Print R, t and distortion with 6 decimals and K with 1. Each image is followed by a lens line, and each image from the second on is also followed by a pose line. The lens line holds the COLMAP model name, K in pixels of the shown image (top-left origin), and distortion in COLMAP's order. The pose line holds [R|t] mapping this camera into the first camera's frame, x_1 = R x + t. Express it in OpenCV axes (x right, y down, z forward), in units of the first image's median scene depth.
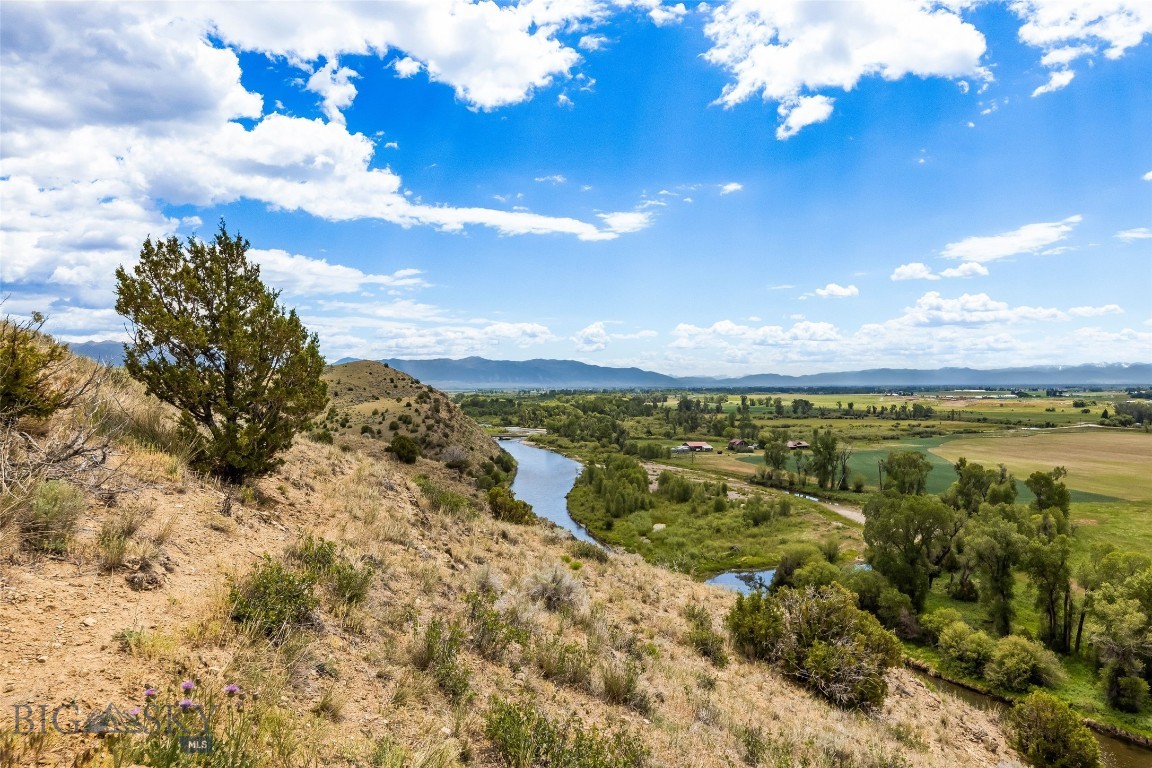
lens RADIAL K [[748.3, 0, 576.0], [0, 748.3, 384.0], [0, 0, 1]] dist [0.001404, -0.000620]
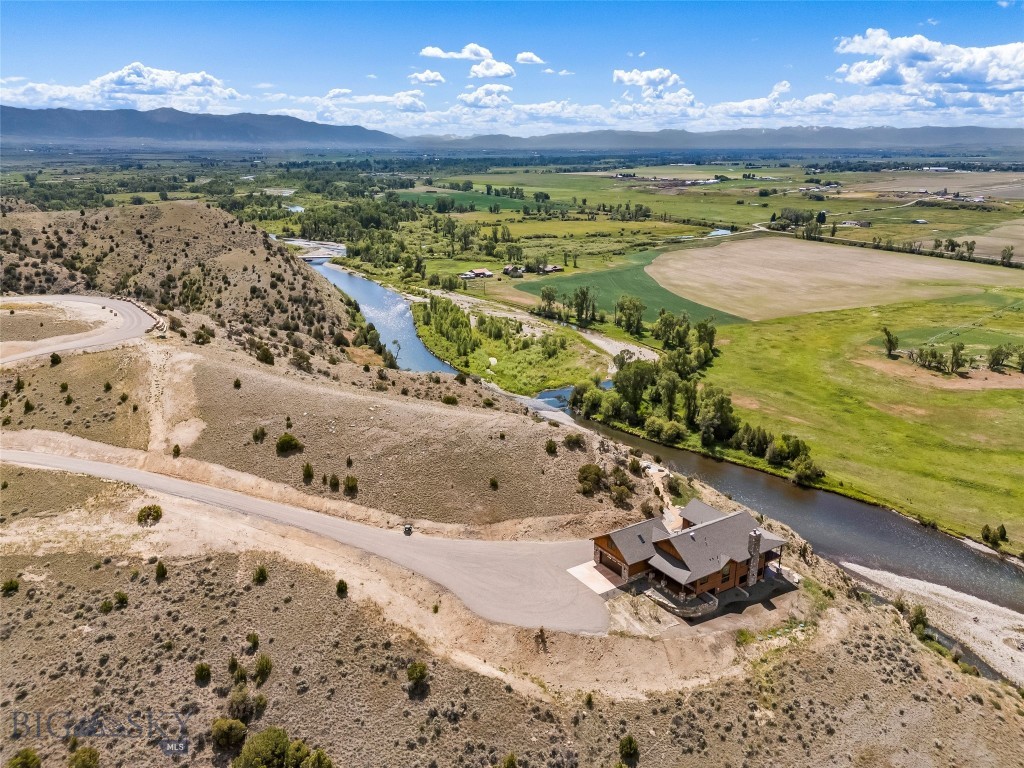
lens RADIAL K [[757.8, 0, 512.0], [0, 757.8, 384.0], [0, 0, 1]] dist [0.052480, -0.041657]
pose [[0.963544, -0.071959, 0.257692, -0.092540], [-0.009406, 0.953446, 0.301416, -0.086724], [-0.267385, -0.292851, 0.918011, -0.184440]]
